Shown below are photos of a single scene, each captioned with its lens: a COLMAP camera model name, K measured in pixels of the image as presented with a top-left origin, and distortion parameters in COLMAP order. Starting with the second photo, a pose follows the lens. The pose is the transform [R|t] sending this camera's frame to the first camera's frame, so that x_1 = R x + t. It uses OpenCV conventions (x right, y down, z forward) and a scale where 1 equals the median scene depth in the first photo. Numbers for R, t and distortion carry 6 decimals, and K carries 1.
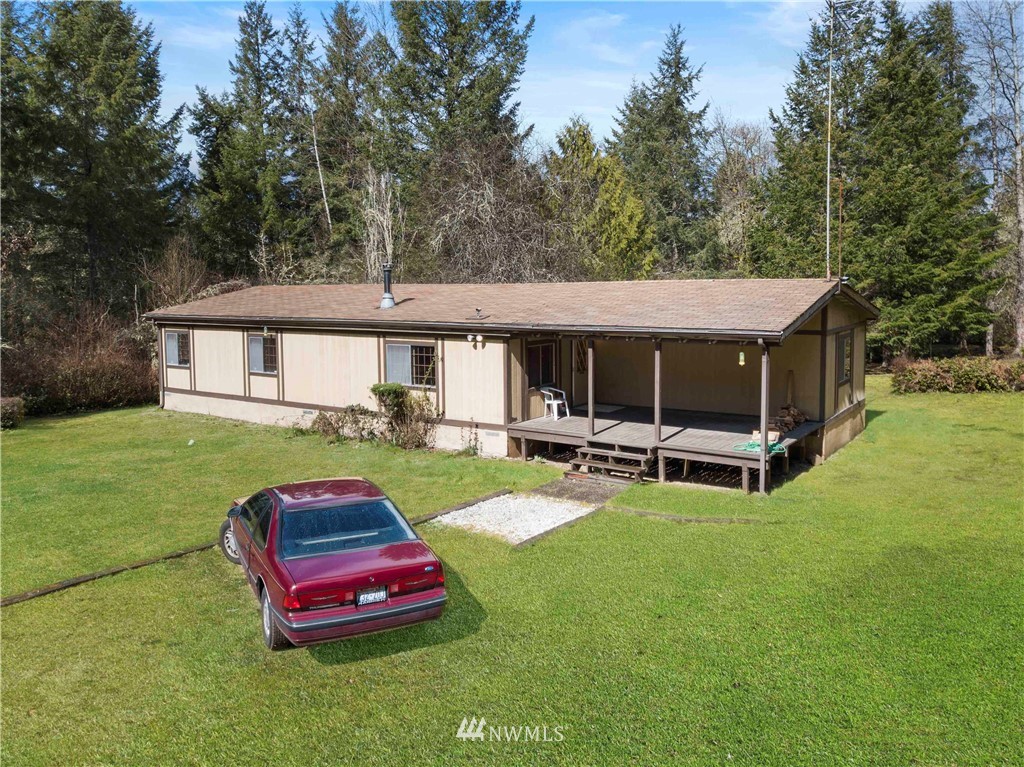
lens RADIAL K [[783.9, 0, 506.9], [0, 783.9, 383.8], [0, 0, 1]] dist [-0.006795, 0.007320]
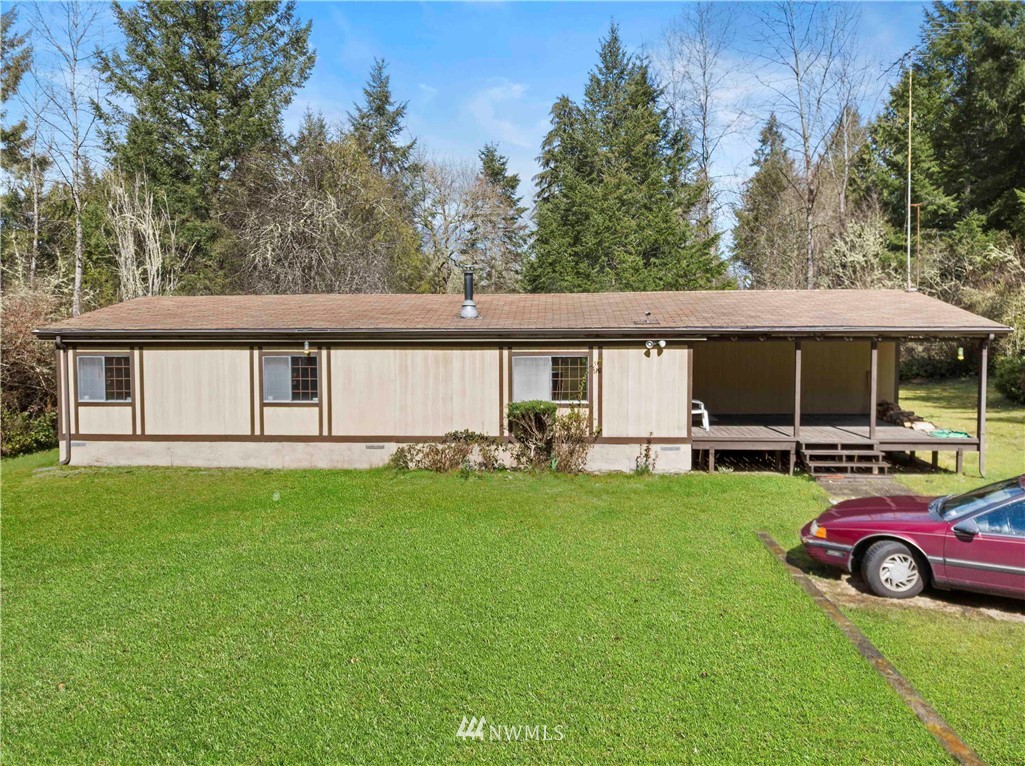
lens RADIAL K [[784.7, 0, 511.1], [0, 784.7, 380.5], [0, 0, 1]] dist [-0.006795, 0.007320]
pose [[0.874826, -0.032776, 0.483327, -0.569698], [0.058244, 0.997587, -0.037774, 0.007737], [-0.480923, 0.061197, 0.874625, 0.253505]]
